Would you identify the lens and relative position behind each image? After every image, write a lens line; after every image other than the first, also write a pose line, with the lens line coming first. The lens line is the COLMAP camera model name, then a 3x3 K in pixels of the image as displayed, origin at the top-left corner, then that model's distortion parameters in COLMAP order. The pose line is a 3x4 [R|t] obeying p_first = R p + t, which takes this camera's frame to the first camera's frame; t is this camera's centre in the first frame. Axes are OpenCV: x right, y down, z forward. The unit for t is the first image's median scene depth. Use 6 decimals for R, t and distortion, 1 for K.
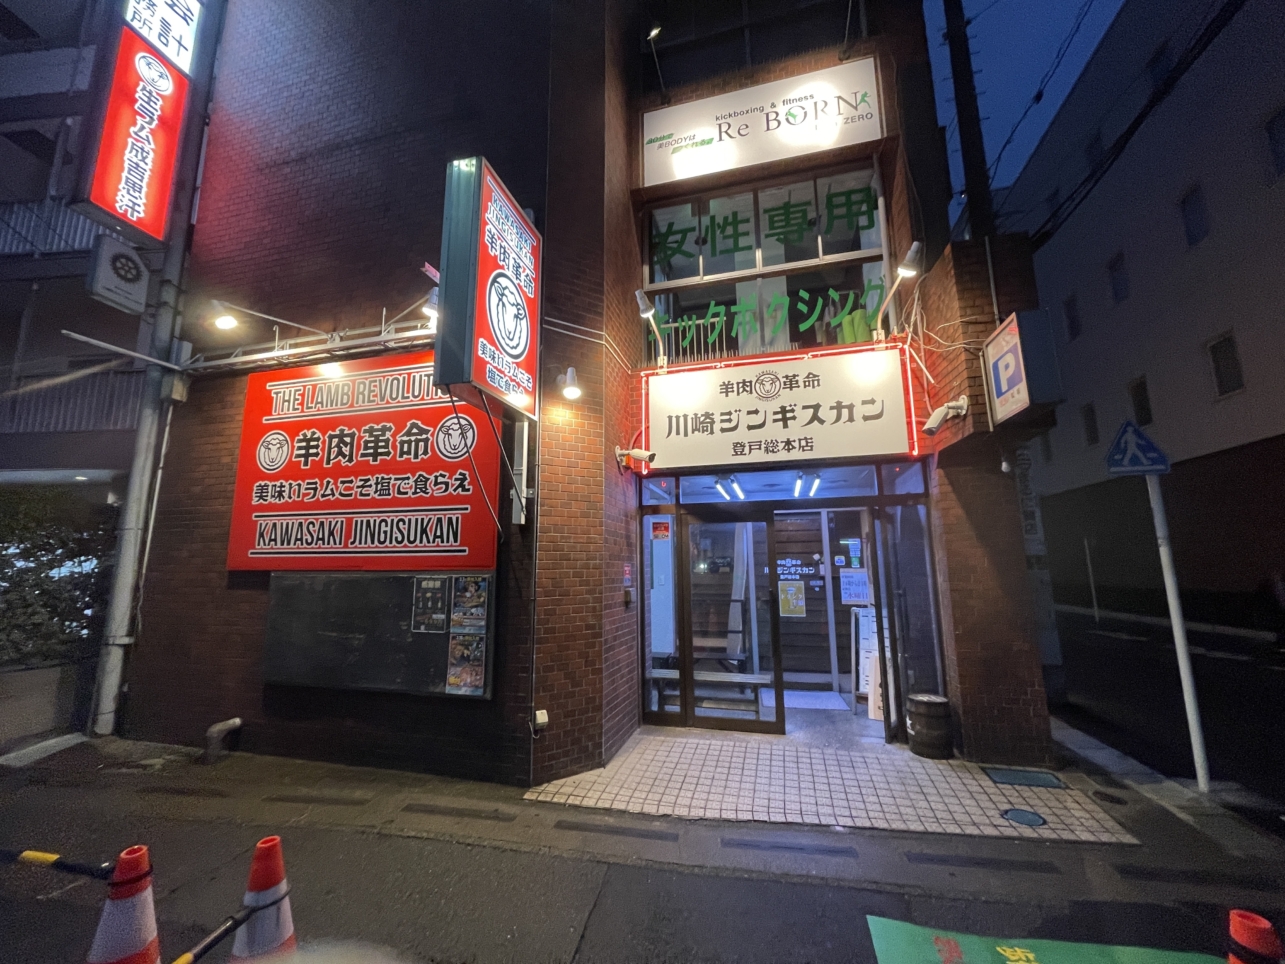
lens RADIAL K [[518.3, 0, 637.7], [0, 518.3, 485.4], [0, 0, 1]] dist [-0.007210, 0.001875]
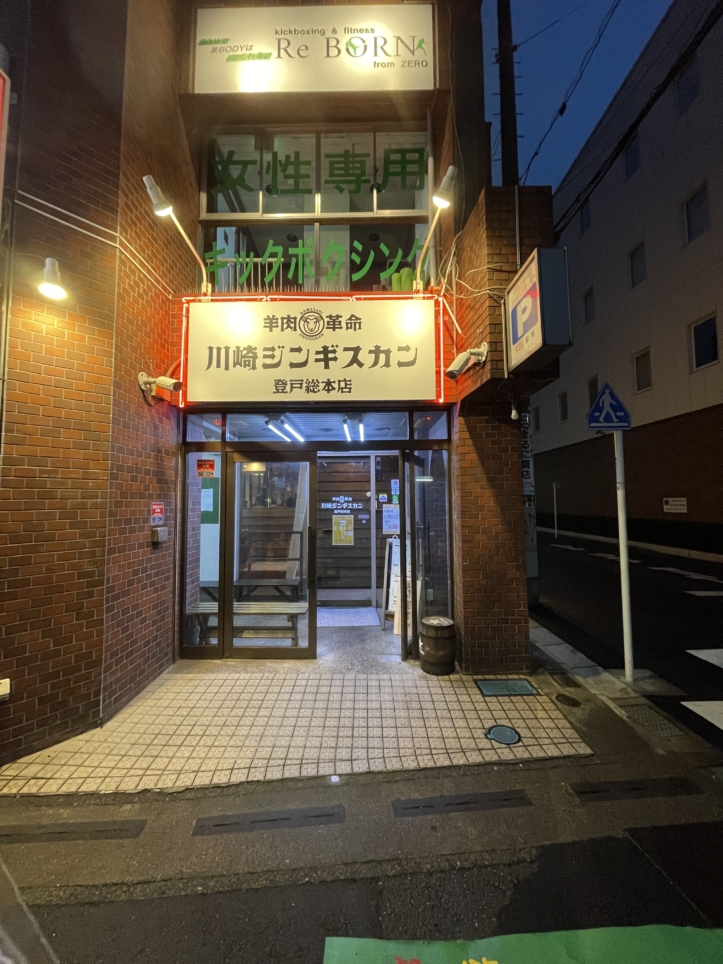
lens RADIAL K [[388.8, 0, 364.5], [0, 388.8, 478.6], [0, 0, 1]] dist [-0.007210, 0.001875]
pose [[0.964867, 0.016792, 0.262203, 0.166089], [-0.043836, 0.994257, 0.097634, 0.025333], [-0.259058, -0.105697, 0.960061, 0.239630]]
